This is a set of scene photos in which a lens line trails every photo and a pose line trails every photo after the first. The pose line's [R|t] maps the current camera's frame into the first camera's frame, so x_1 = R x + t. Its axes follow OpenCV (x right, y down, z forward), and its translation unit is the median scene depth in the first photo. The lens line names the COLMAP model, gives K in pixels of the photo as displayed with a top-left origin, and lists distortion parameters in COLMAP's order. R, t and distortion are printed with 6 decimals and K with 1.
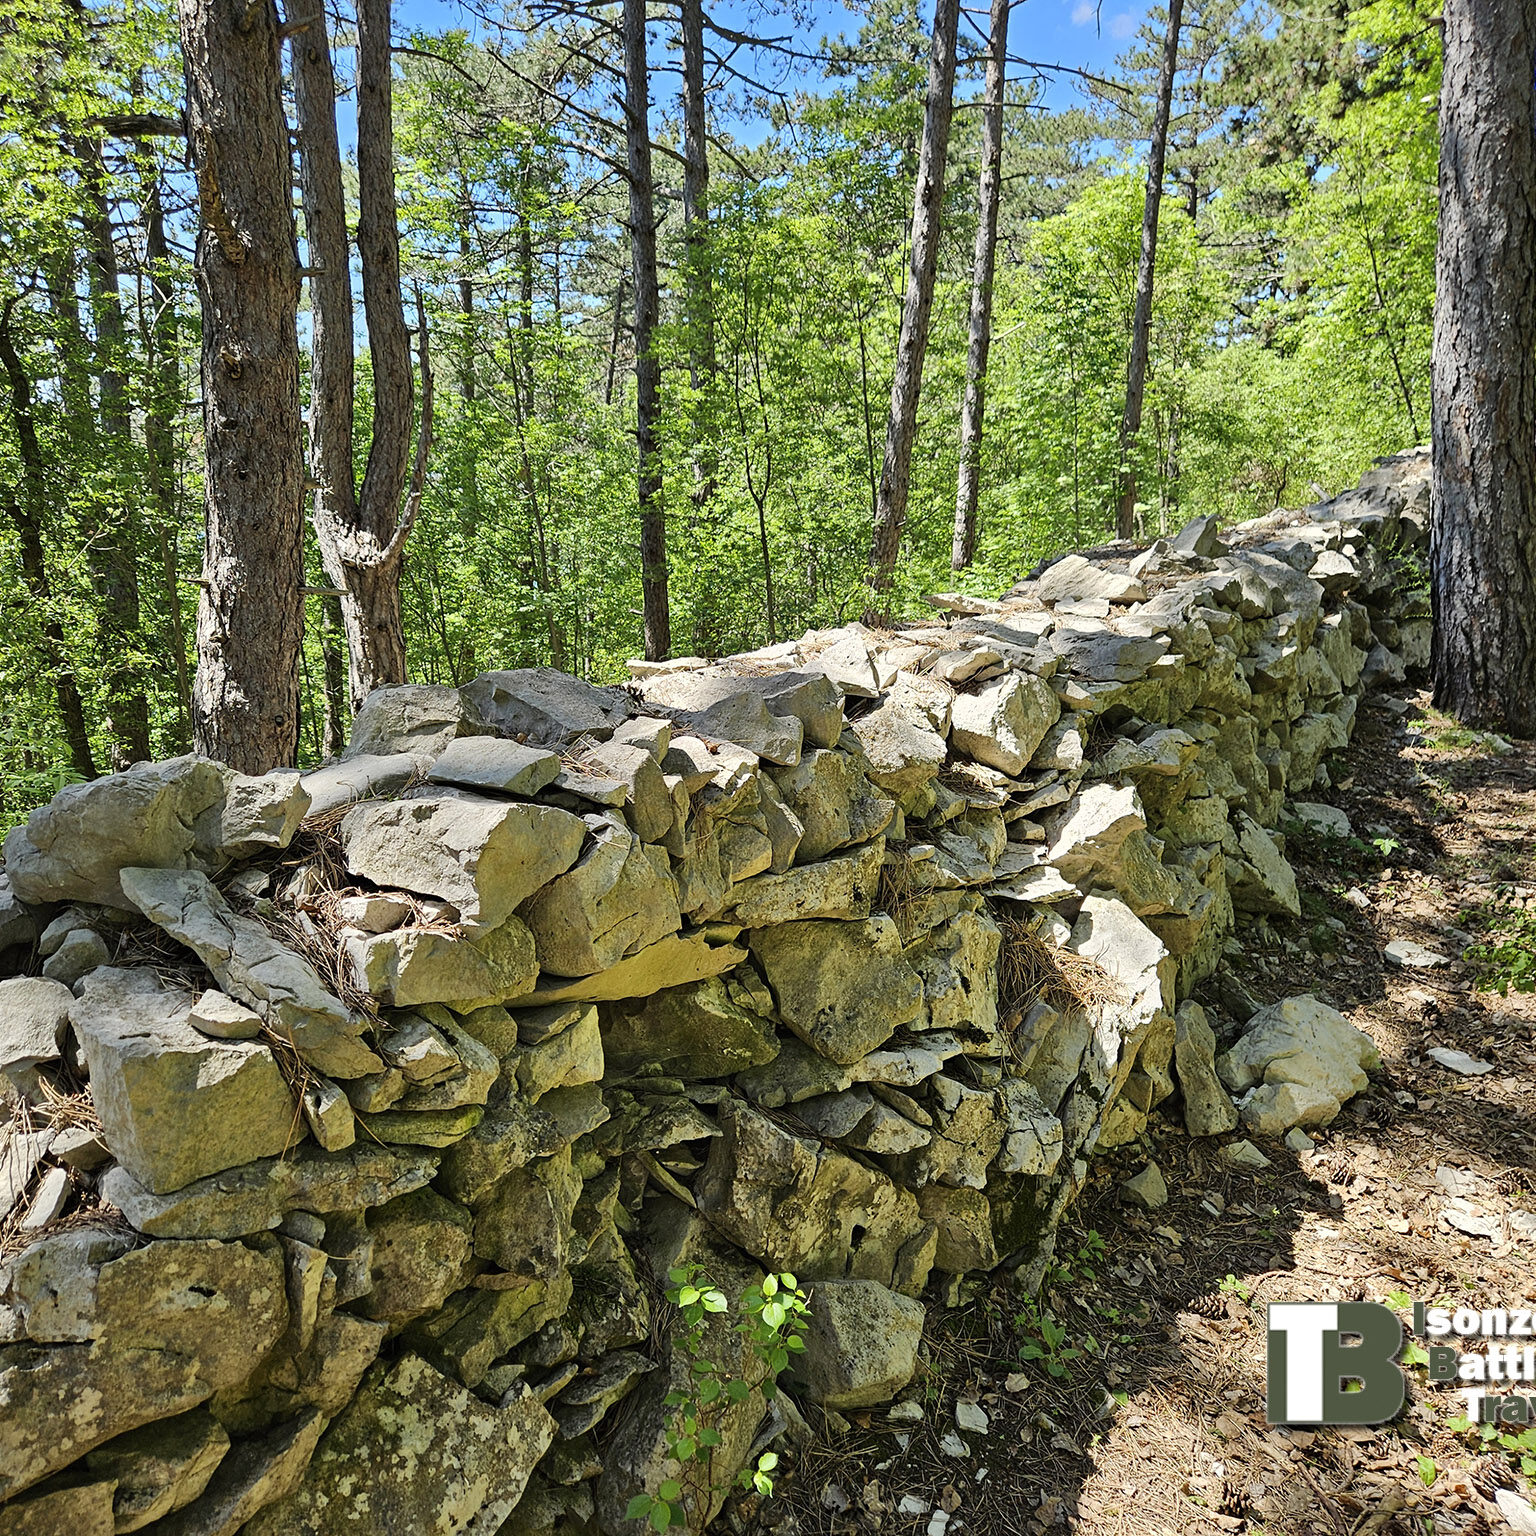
lens RADIAL K [[1415.9, 0, 768.0], [0, 1415.9, 784.5], [0, 0, 1]] dist [0.065311, -0.031061]
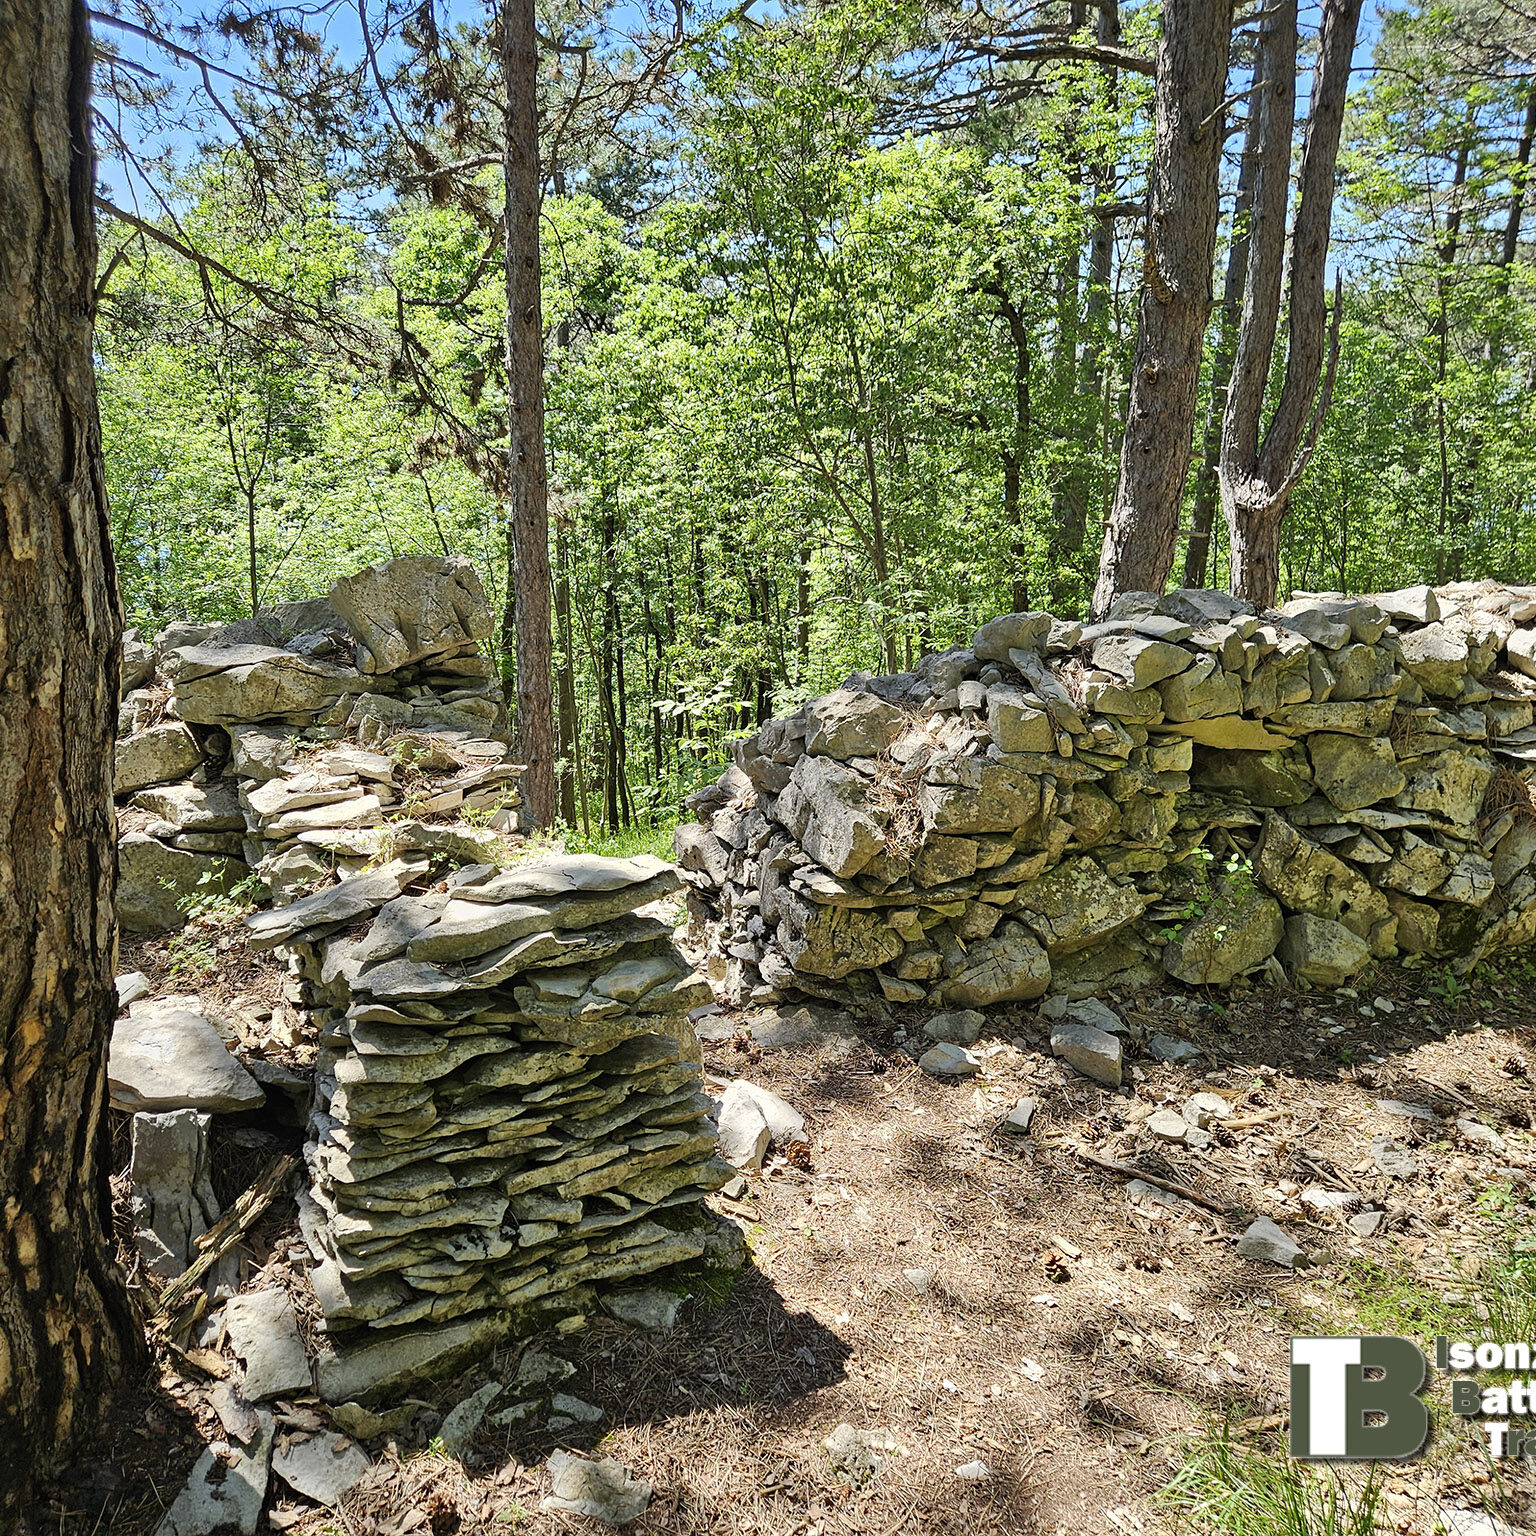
lens RADIAL K [[1415.9, 0, 768.0], [0, 1415.9, 784.5], [0, 0, 1]] dist [0.065311, -0.031061]
pose [[0.803057, 0.156290, -0.575042, 0.573083], [-0.126763, 0.987711, 0.091423, 0.092372], [0.582264, -0.000524, 0.813000, -1.086217]]
